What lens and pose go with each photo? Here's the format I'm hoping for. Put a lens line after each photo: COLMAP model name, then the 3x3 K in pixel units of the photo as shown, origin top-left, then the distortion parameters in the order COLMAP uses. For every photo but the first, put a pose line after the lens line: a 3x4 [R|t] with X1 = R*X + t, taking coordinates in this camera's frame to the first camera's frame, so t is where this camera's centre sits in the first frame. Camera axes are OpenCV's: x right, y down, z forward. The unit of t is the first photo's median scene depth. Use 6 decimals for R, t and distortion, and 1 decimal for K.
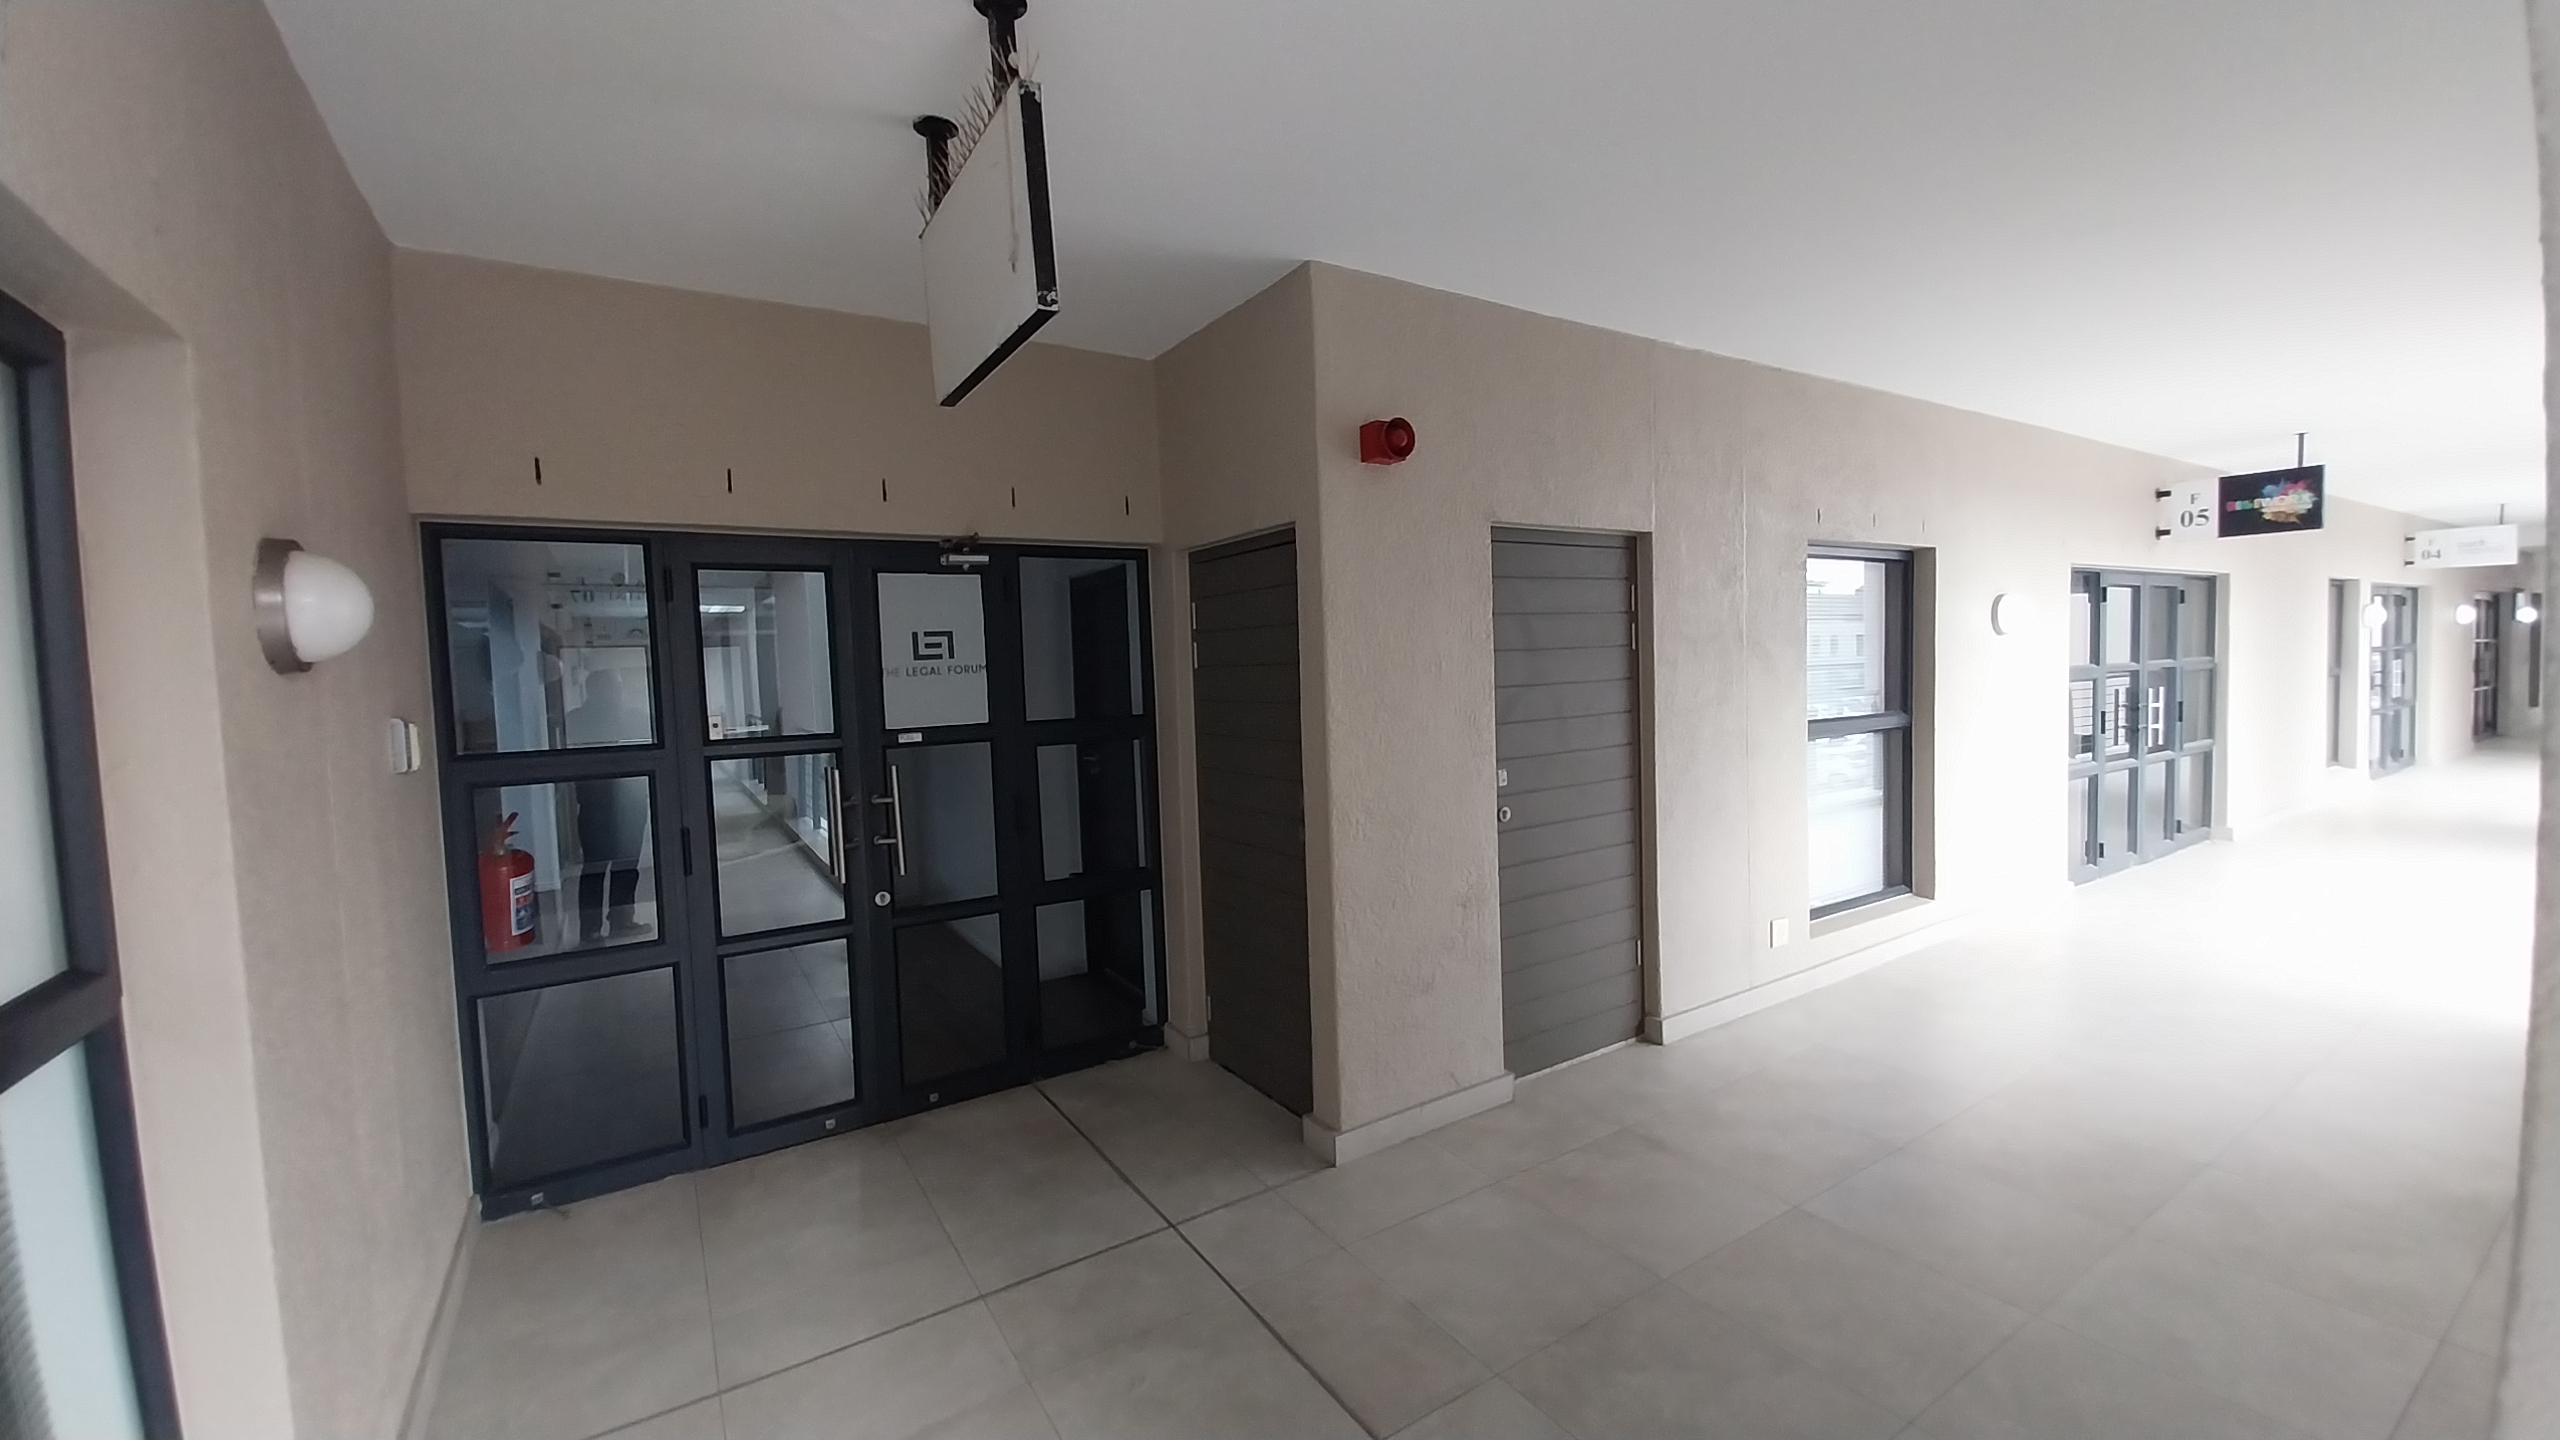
lens RADIAL K [[1007.9, 0, 1287.7], [0, 1007.9, 719.3], [0, 0, 1]] dist [0.022473, -0.016303]
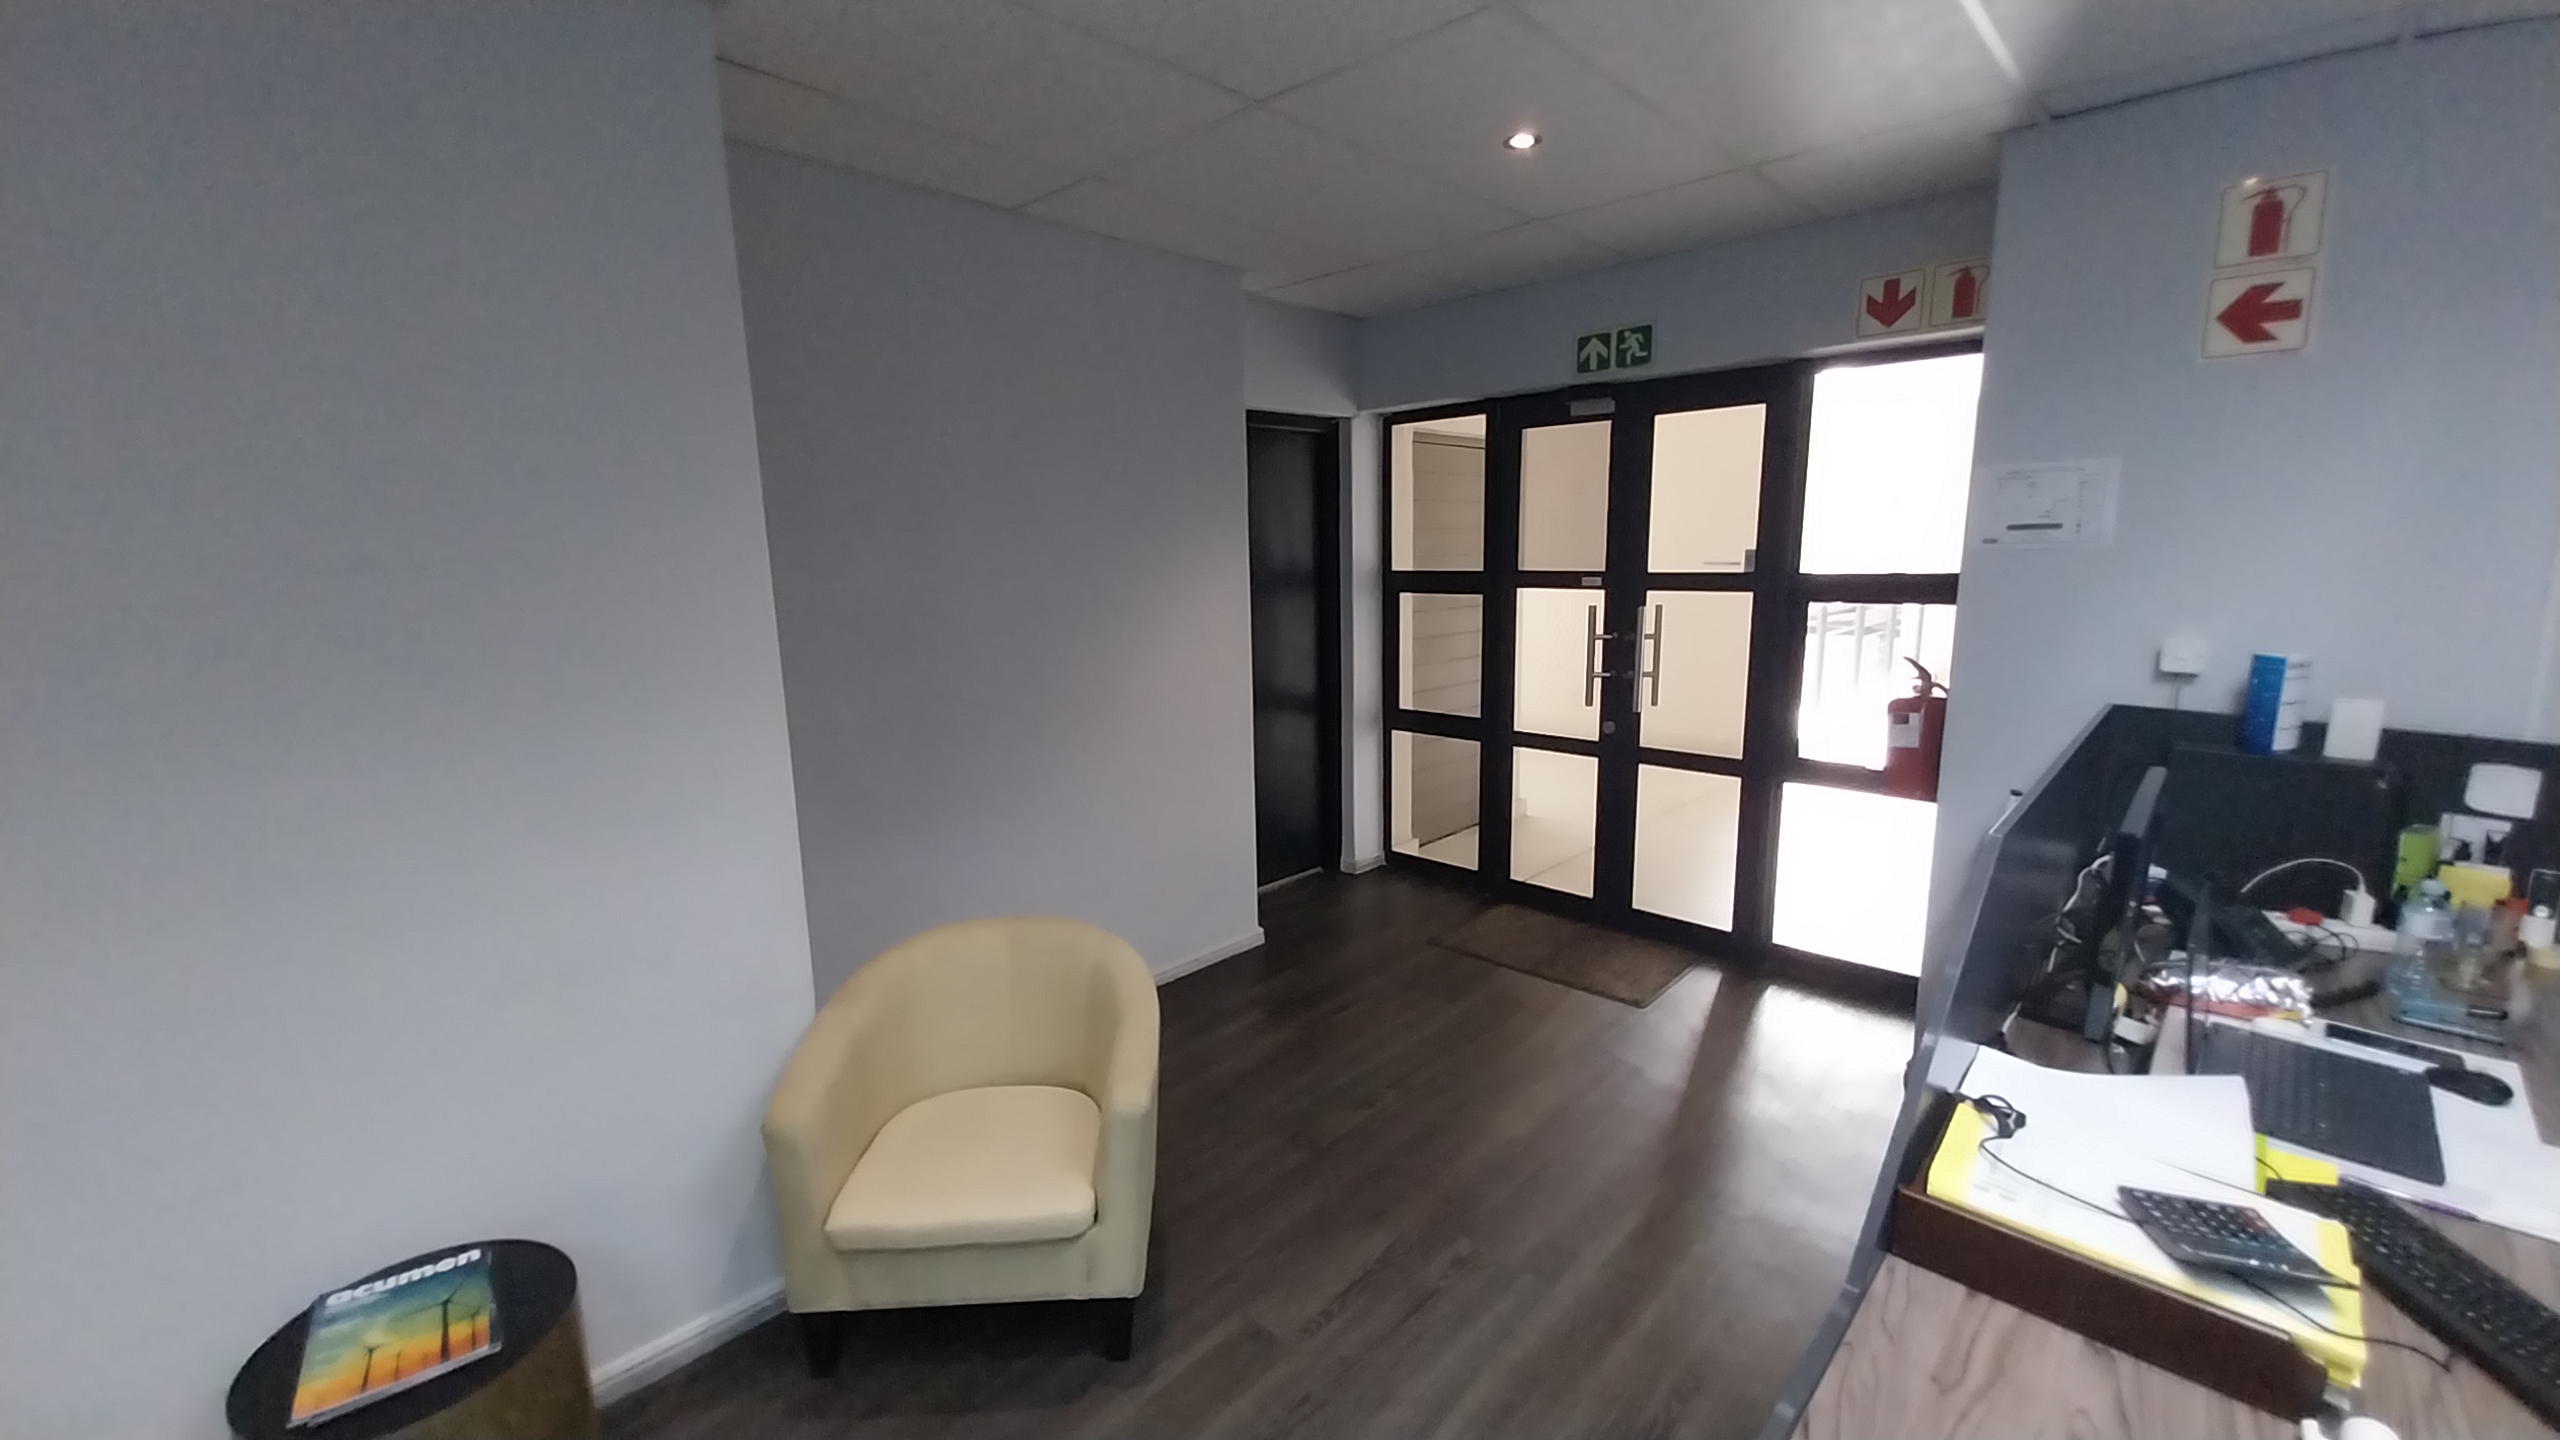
lens RADIAL K [[1007.9, 0, 1287.7], [0, 1007.9, 719.3], [0, 0, 1]] dist [0.022473, -0.016303]
pose [[0.225329, 0.199723, -0.953592, 0.632075], [-0.038129, 0.979821, 0.196207, -0.038276], [0.973536, -0.007852, 0.228397, 0.473539]]
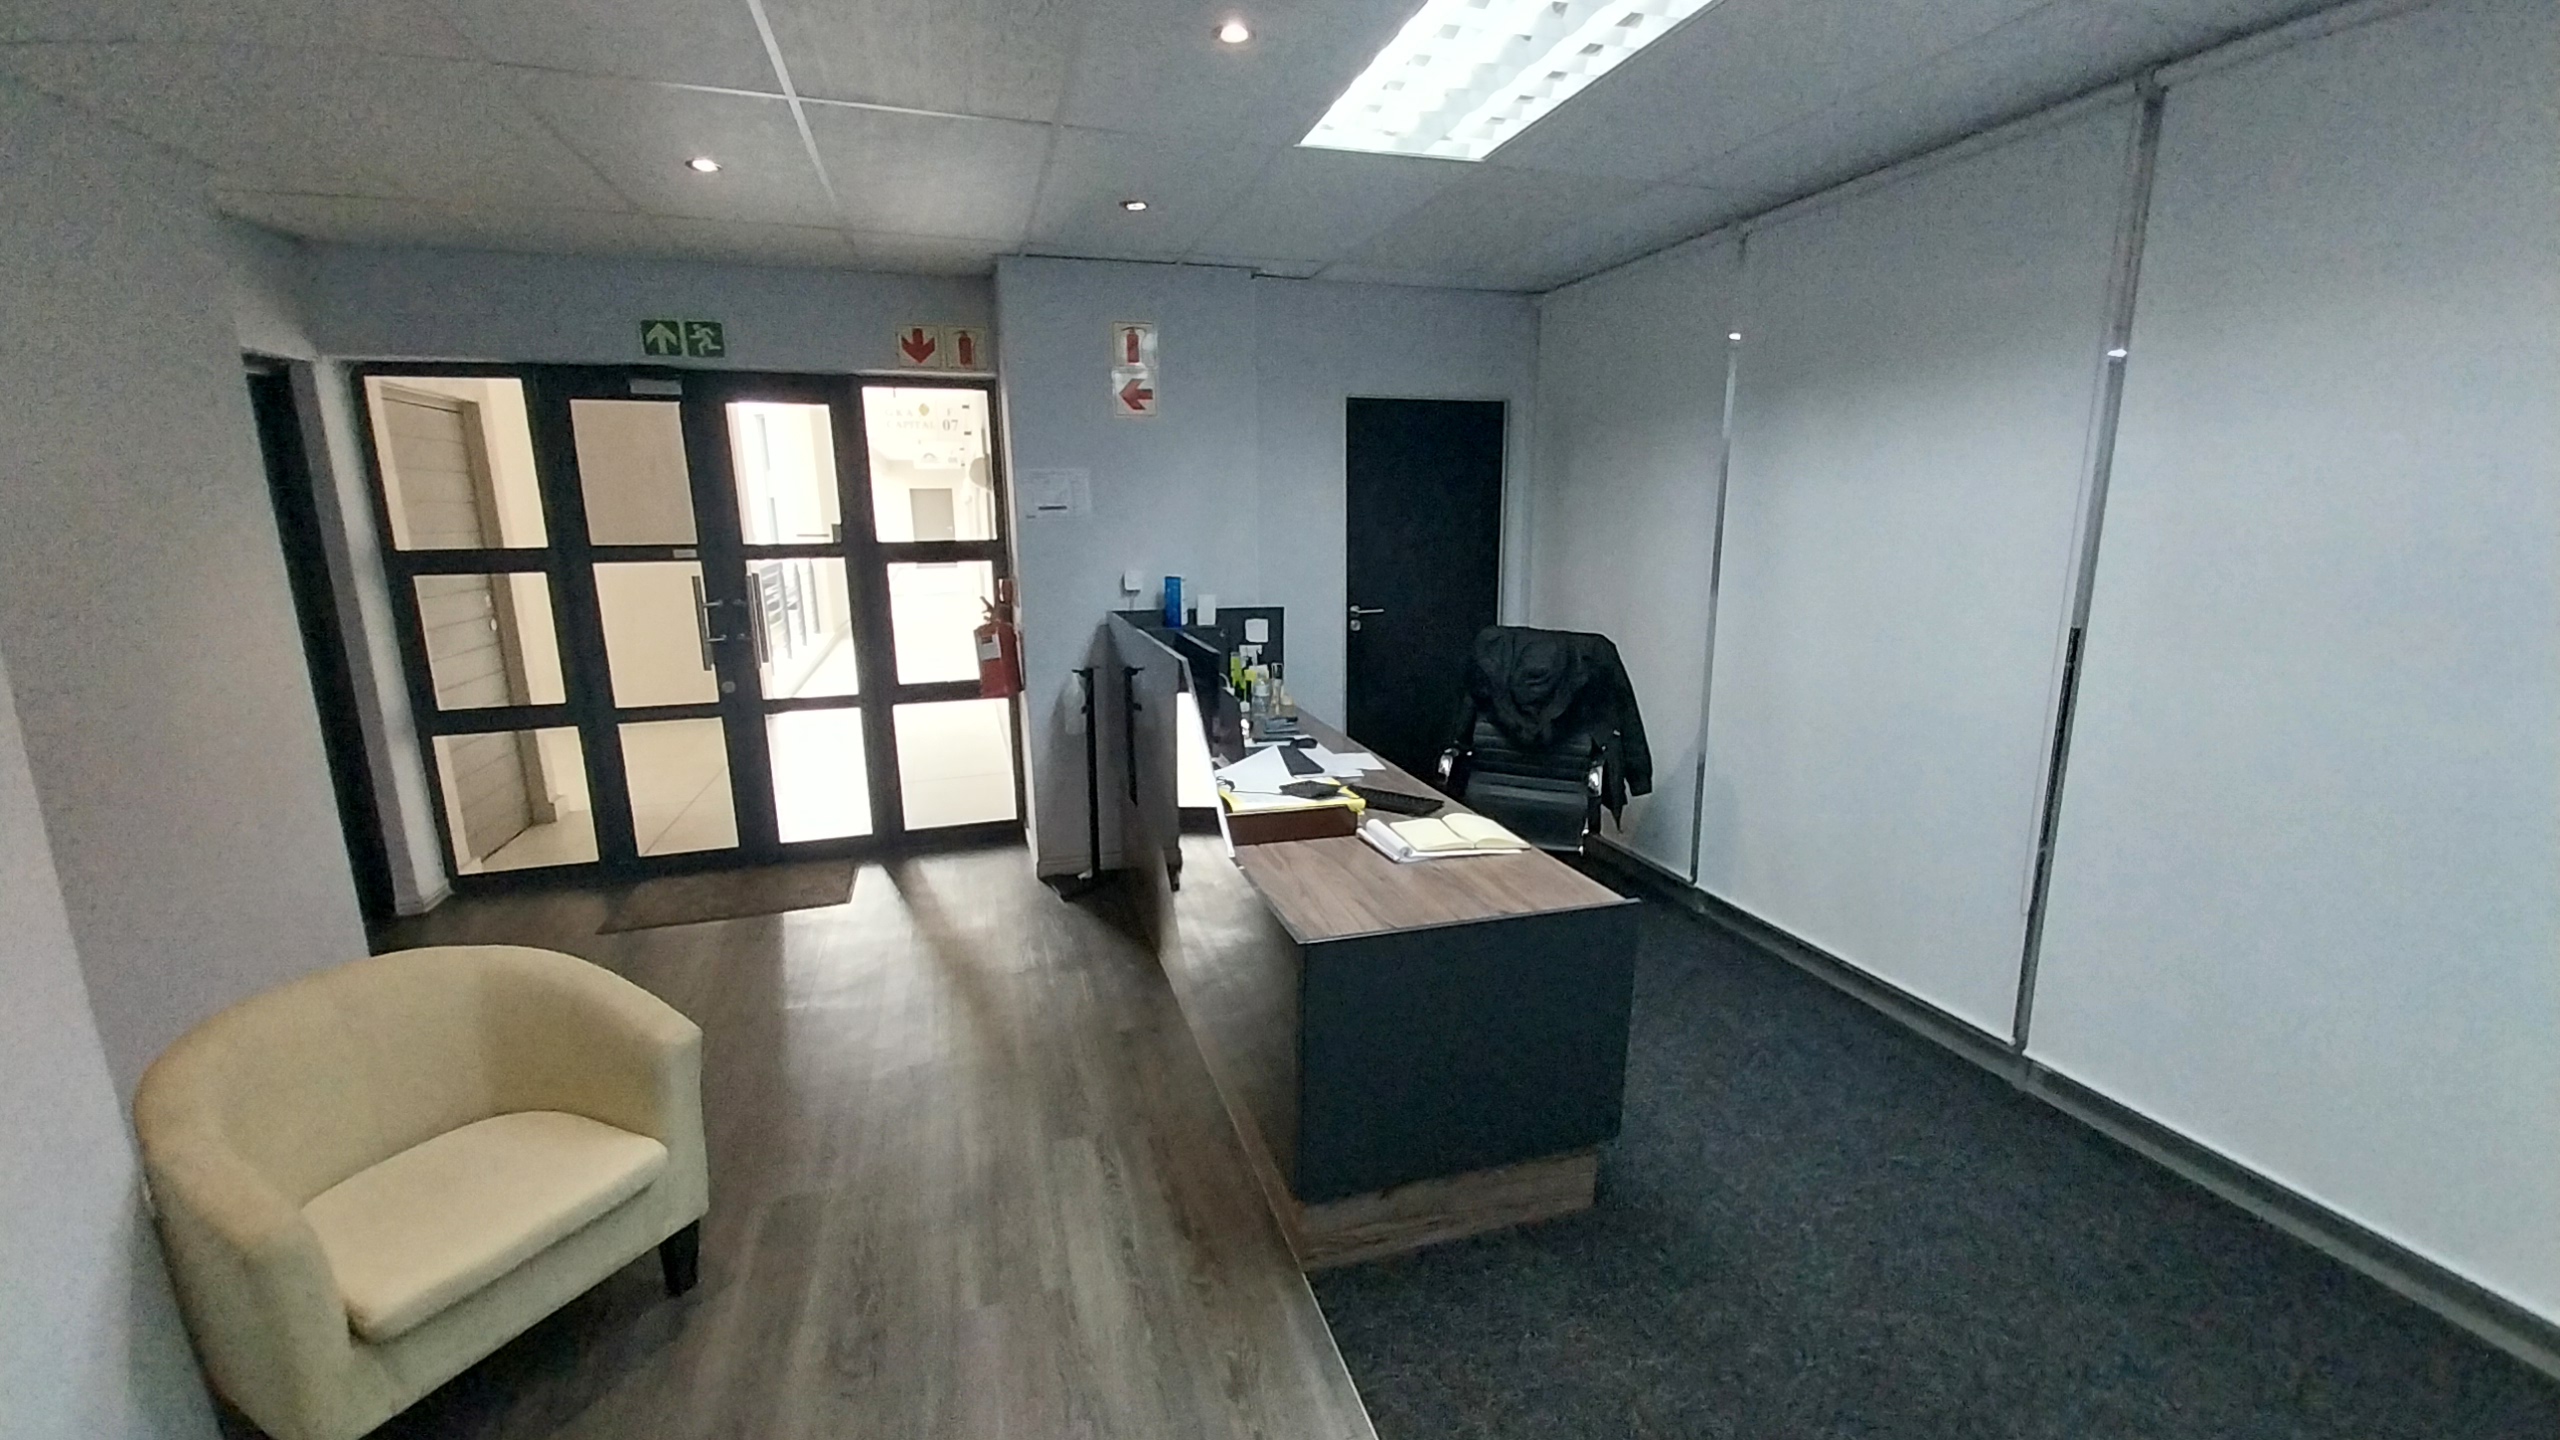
lens RADIAL K [[1007.9, 0, 1287.7], [0, 1007.9, 719.3], [0, 0, 1]] dist [0.022473, -0.016303]
pose [[0.966544, 0.076853, -0.244718, 0.604806], [-0.037392, 0.986083, 0.161993, -0.011093], [0.253762, -0.147423, 0.955966, 0.099979]]
